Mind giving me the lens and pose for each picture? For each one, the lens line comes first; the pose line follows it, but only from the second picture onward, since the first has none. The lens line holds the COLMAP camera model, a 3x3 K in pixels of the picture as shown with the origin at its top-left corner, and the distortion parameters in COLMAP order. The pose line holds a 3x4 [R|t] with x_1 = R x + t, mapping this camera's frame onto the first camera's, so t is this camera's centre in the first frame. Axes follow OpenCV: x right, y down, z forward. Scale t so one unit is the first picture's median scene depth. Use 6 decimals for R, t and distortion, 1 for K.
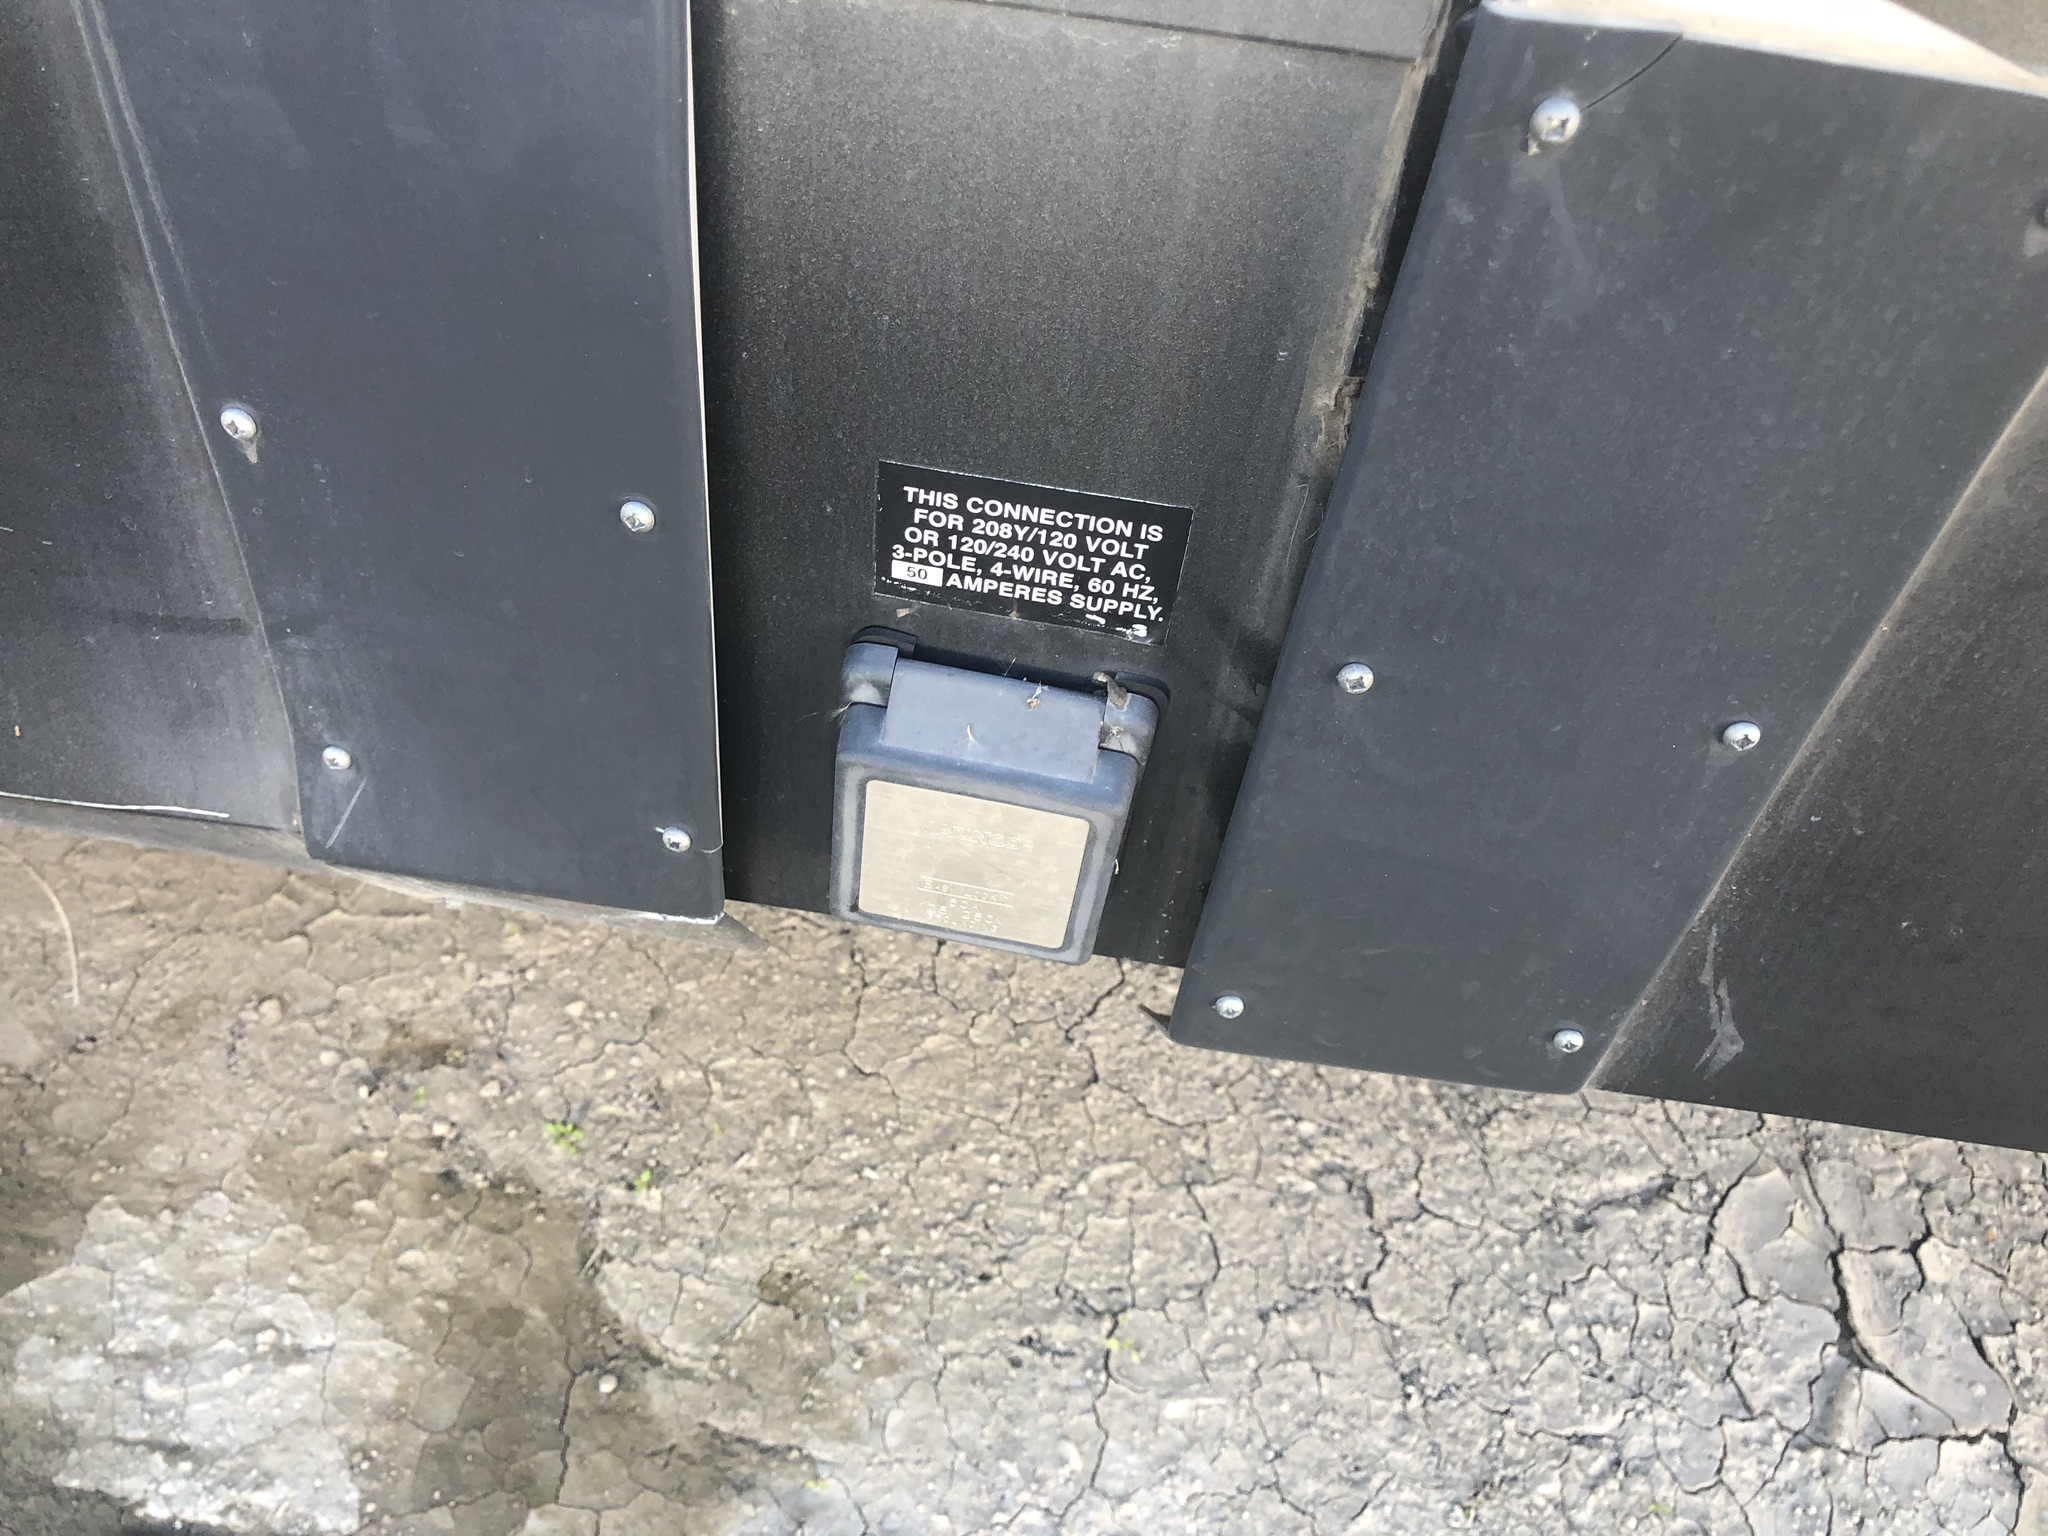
lens RADIAL K [[1684.8, 0, 1007.4], [0, 1684.8, 774.1], [0, 0, 1]] dist [0.032829, -0.039481]
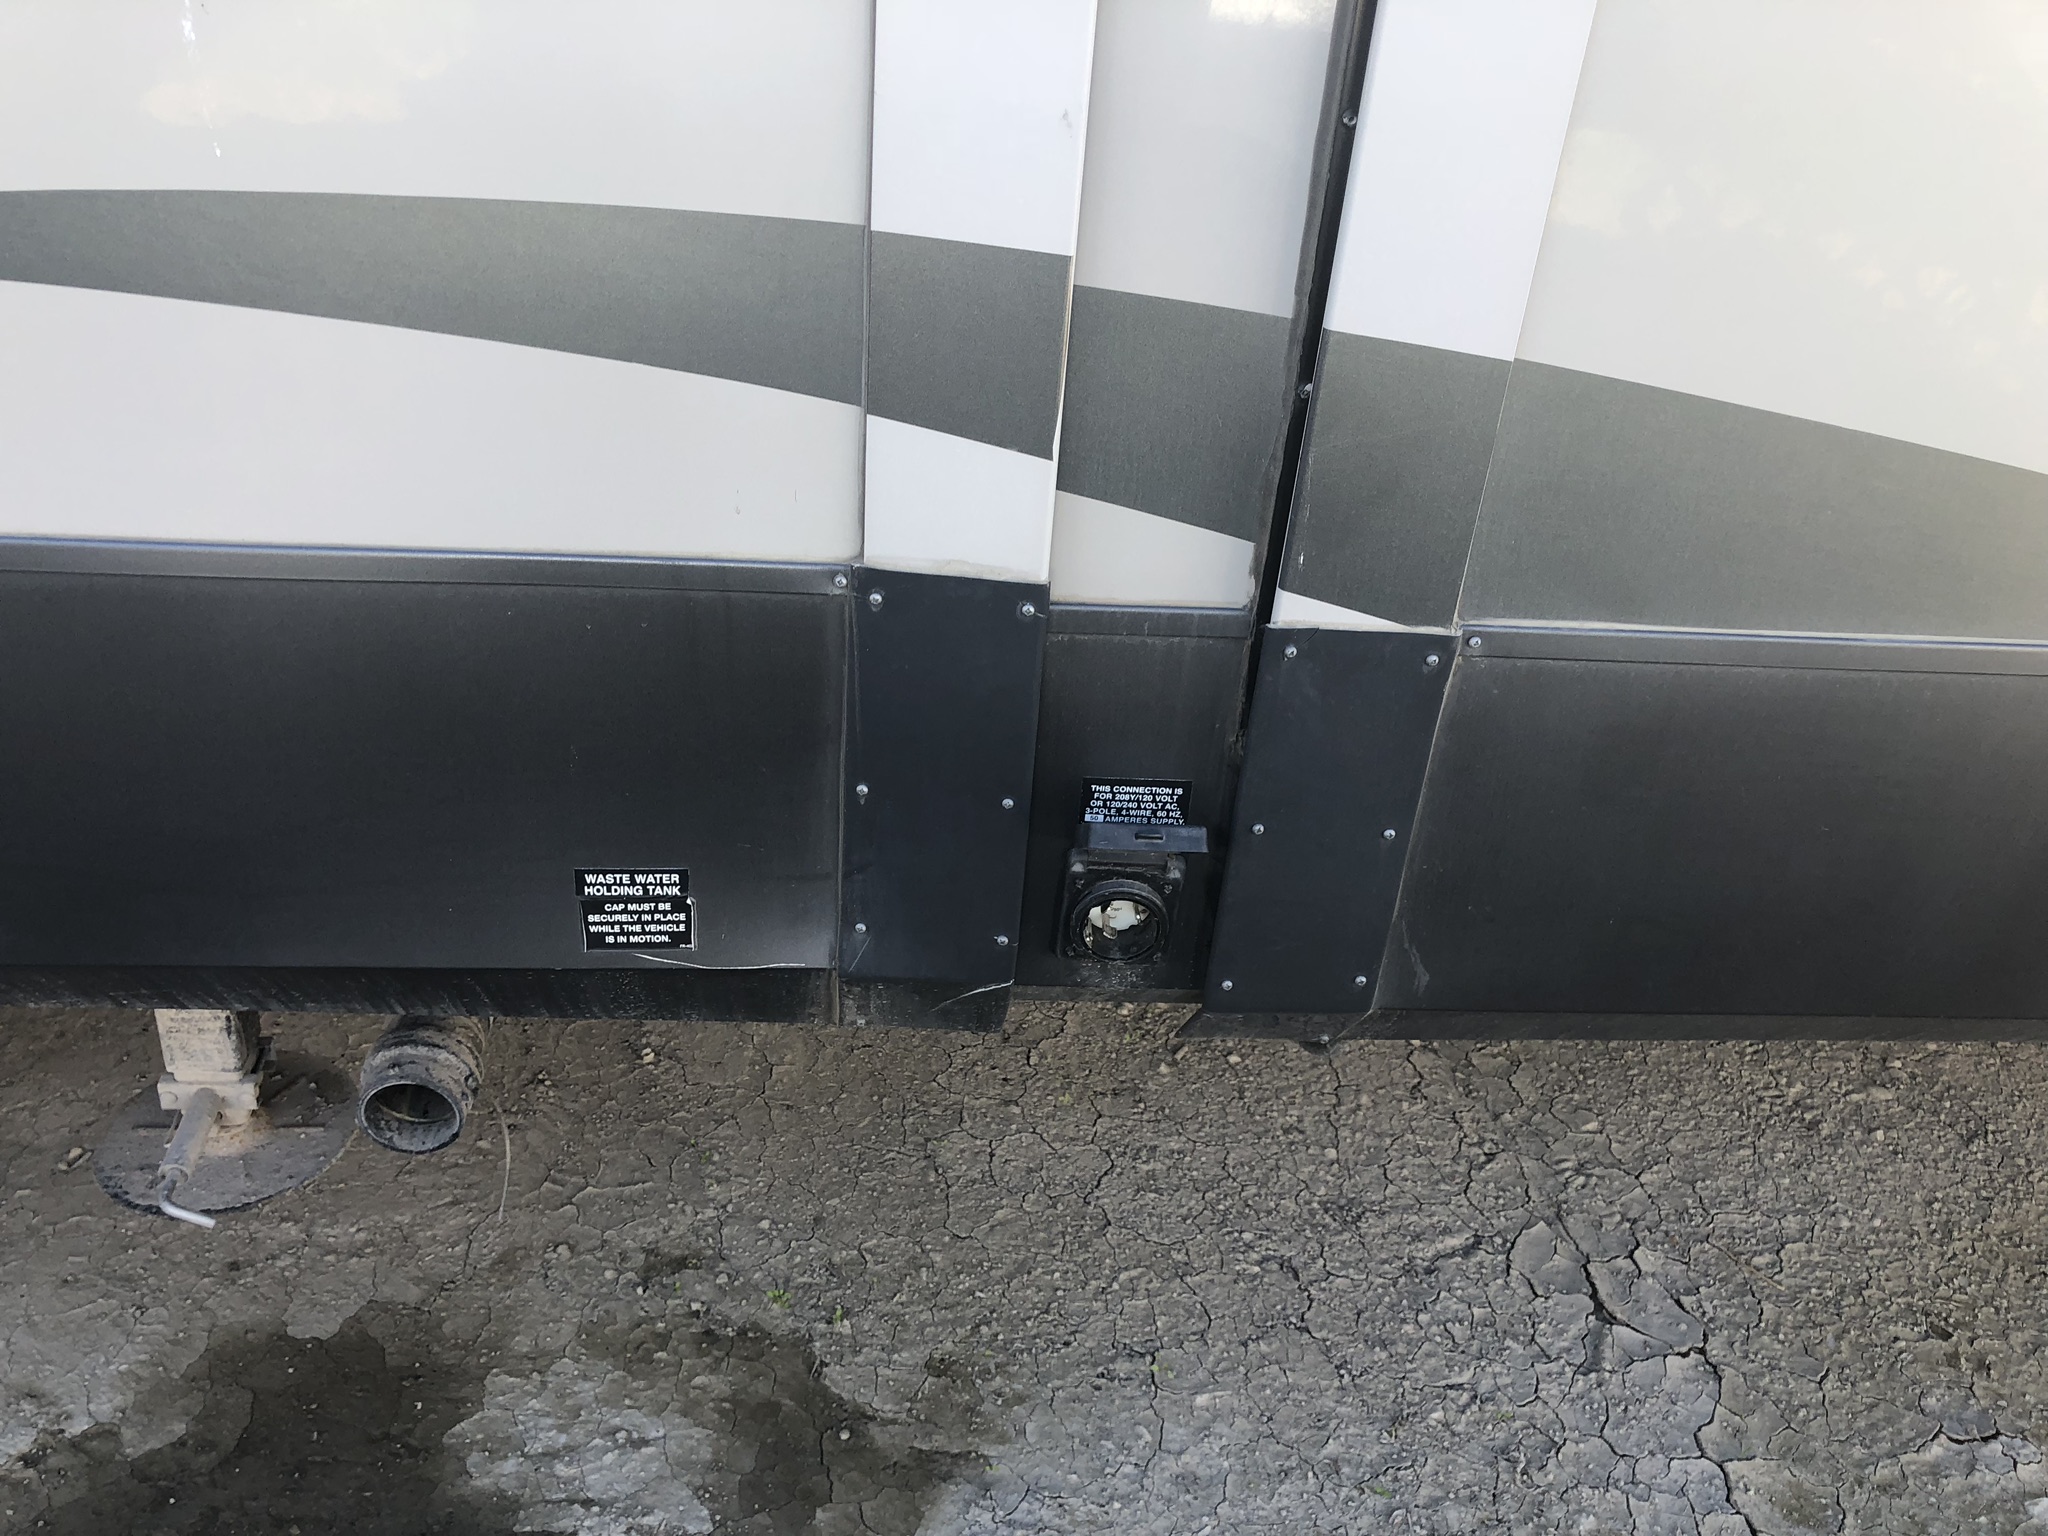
lens RADIAL K [[1684.8, 0, 1031.1], [0, 1684.8, 758.7], [0, 0, 1]] dist [0.032829, -0.039481]
pose [[0.984216, -0.108280, 0.139981, -0.207715], [0.142852, 0.952984, -0.267236, 0.199102], [-0.104463, 0.283015, 0.953410, -0.639980]]
